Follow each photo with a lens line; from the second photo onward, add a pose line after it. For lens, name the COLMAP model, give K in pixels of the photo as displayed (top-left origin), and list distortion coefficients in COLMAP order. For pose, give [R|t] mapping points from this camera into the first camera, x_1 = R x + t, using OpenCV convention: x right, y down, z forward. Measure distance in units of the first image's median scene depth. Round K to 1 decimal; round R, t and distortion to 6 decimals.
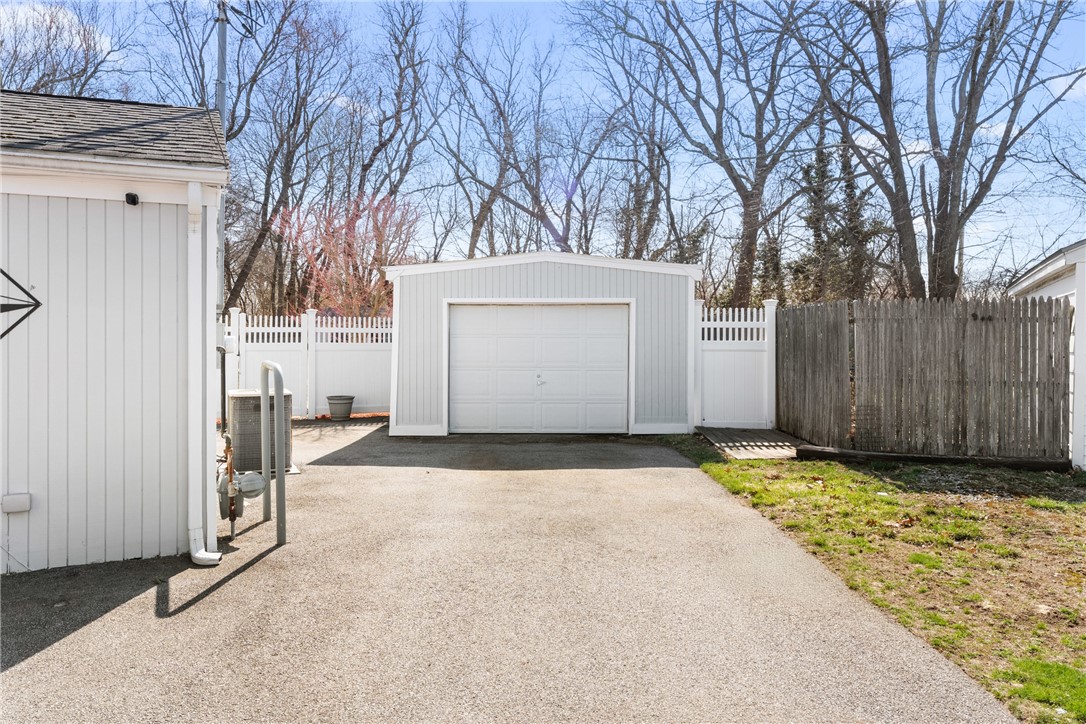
lens RADIAL K [[727.2, 0, 538.7], [0, 727.2, 352.1], [0, 0, 1]] dist [0.004078, 0.002287]
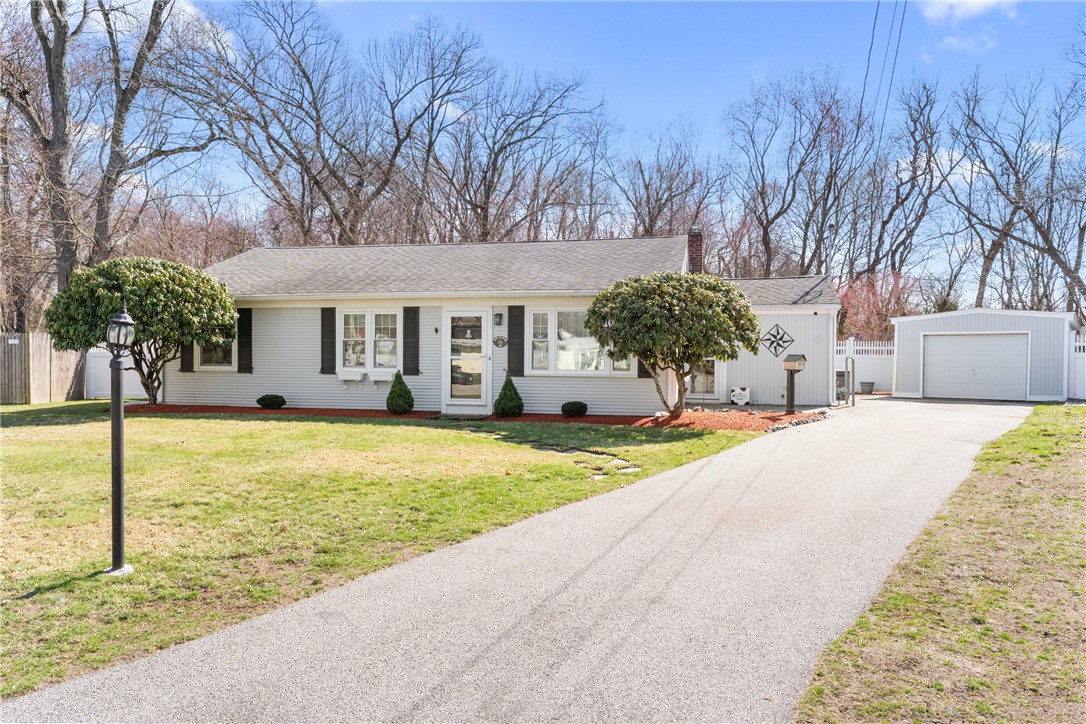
lens RADIAL K [[727.2, 0, 536.9], [0, 727.2, 360.2], [0, 0, 1]] dist [0.004078, 0.002287]
pose [[0.777340, 0.004566, -0.629064, 0.094026], [-0.016809, 0.999767, -0.013514, 0.015199], [0.628856, 0.021079, 0.777236, -0.379029]]
